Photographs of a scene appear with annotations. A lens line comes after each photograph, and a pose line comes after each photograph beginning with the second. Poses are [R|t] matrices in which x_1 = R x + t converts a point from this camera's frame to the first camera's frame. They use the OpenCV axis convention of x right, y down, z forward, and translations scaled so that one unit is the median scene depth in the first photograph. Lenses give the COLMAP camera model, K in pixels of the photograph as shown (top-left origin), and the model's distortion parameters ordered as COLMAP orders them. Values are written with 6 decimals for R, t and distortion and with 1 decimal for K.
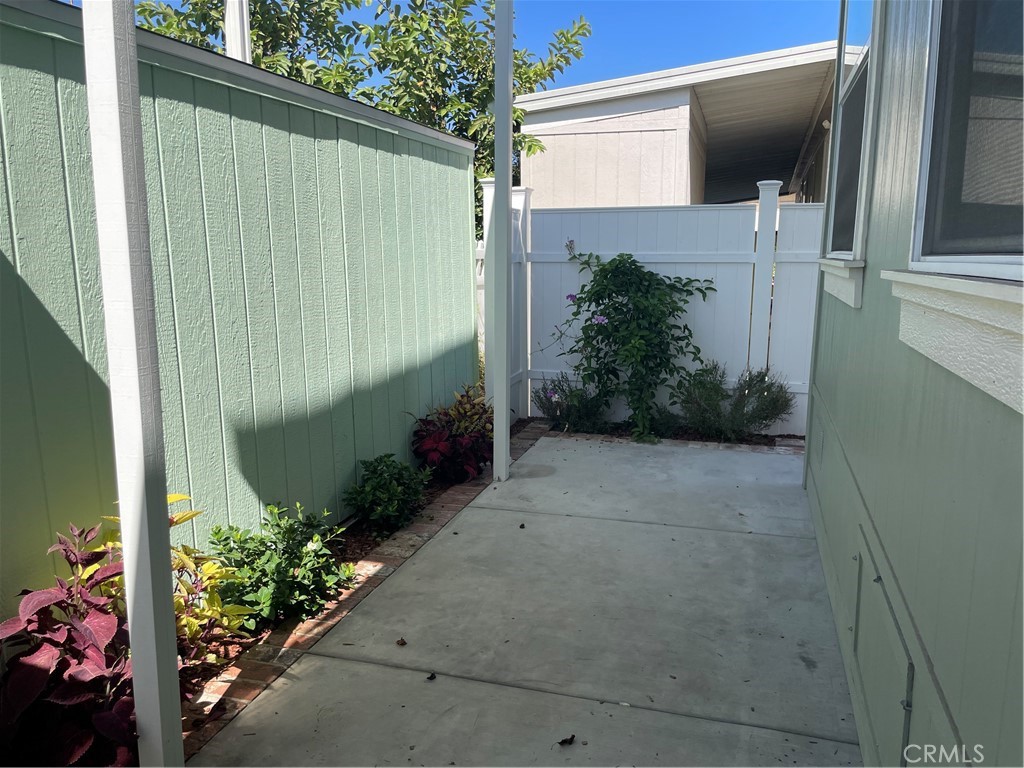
lens RADIAL K [[775.1, 0, 512.0], [0, 775.1, 384.0], [0, 0, 1]] dist [0.098218, -0.151472]
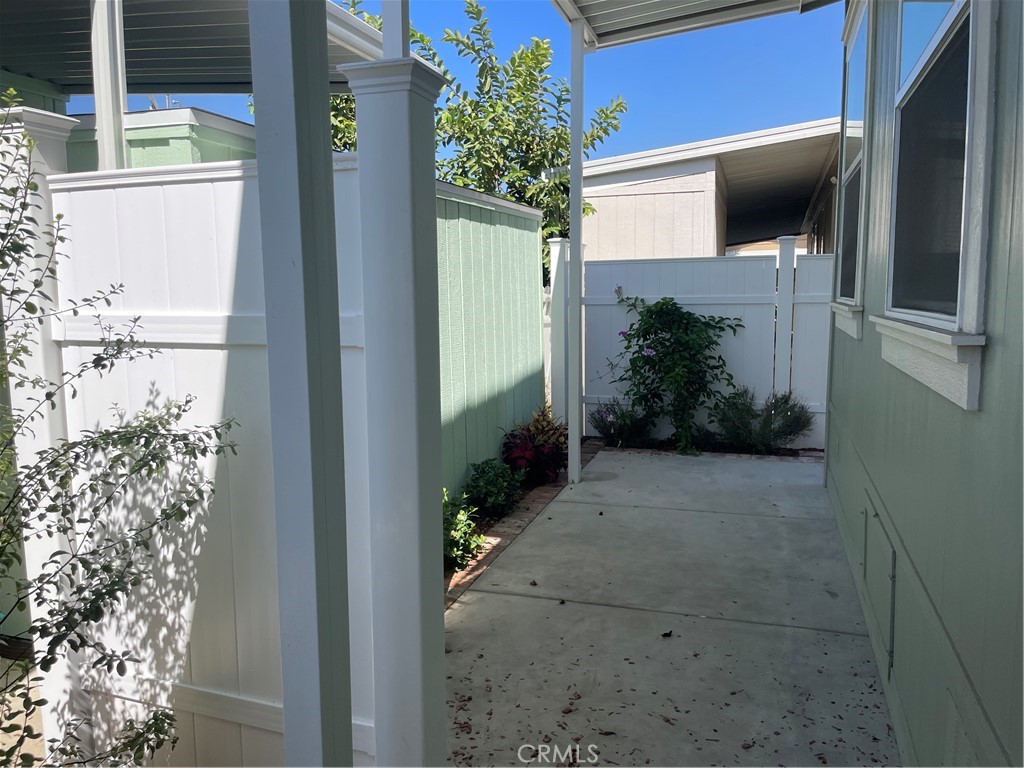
lens RADIAL K [[765.4, 0, 507.3], [0, 765.4, 376.7], [0, 0, 1]] dist [0.096391, -0.149338]
pose [[0.999576, -0.010366, -0.027214, -0.091270], [0.008822, 0.998378, -0.056244, 0.025282], [0.027753, 0.055980, 0.998046, -0.238995]]
